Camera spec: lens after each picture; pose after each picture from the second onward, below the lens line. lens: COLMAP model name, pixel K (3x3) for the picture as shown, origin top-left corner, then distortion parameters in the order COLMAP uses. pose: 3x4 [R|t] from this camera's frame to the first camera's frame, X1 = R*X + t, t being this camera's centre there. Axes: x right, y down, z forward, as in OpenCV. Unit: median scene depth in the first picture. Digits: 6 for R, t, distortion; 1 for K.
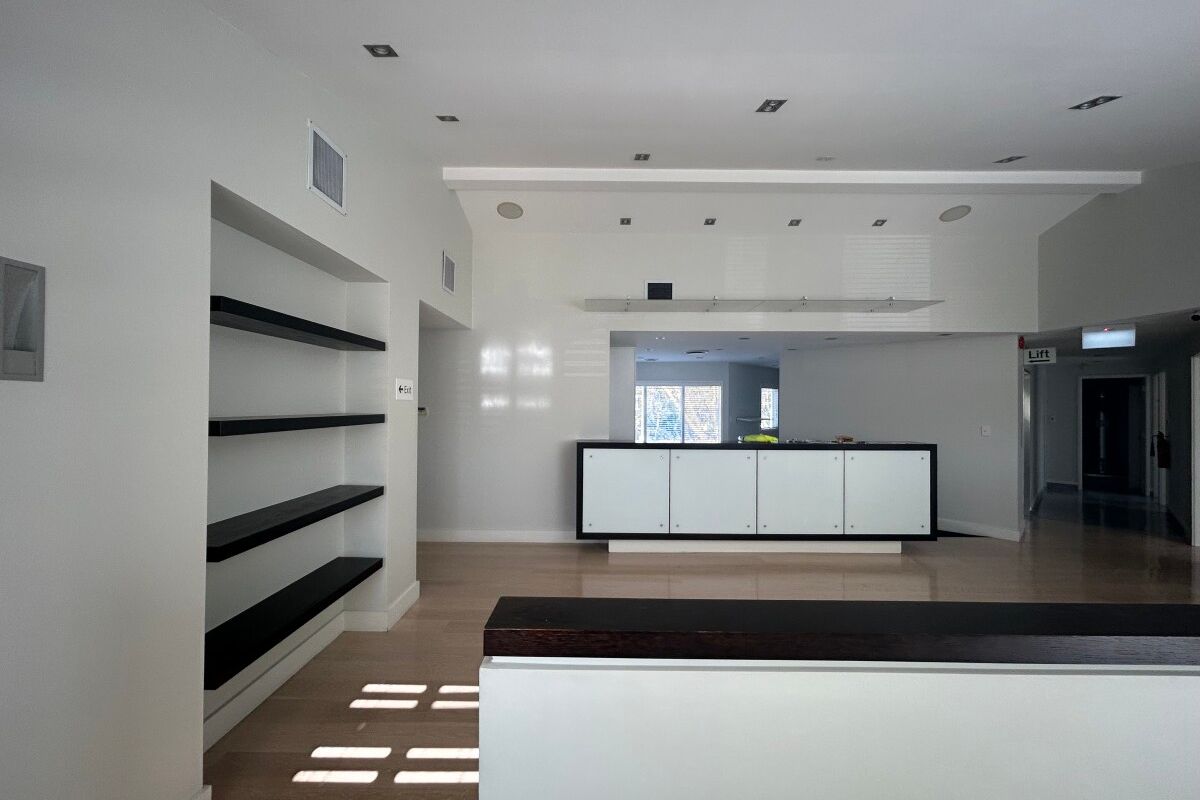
lens RADIAL K [[486.1, 0, 600.0], [0, 486.1, 400.0], [0, 0, 1]] dist [0.000910, -0.000066]
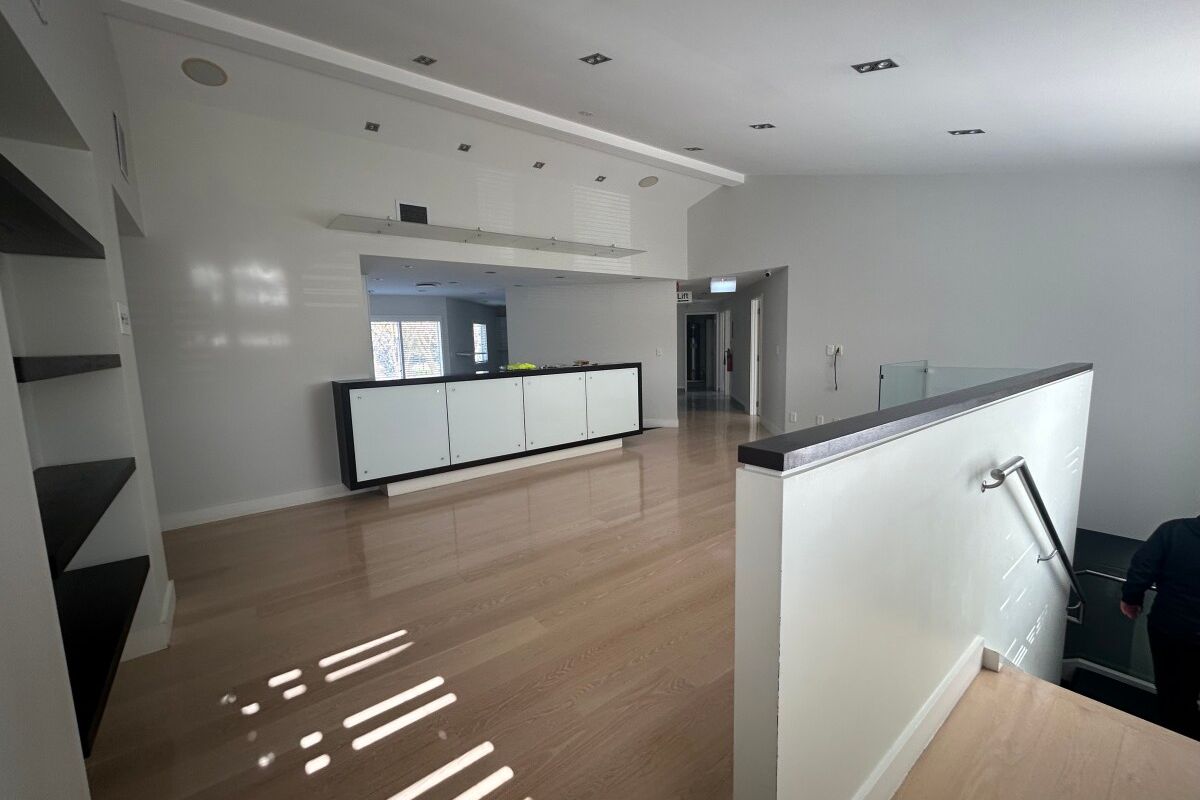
lens RADIAL K [[486.1, 0, 600.0], [0, 486.1, 400.0], [0, 0, 1]] dist [0.000910, -0.000066]
pose [[0.784289, -0.103724, 0.611663, -0.205606], [0.026294, 0.990596, 0.134268, 0.011054], [-0.619838, -0.089222, 0.779641, 0.025100]]
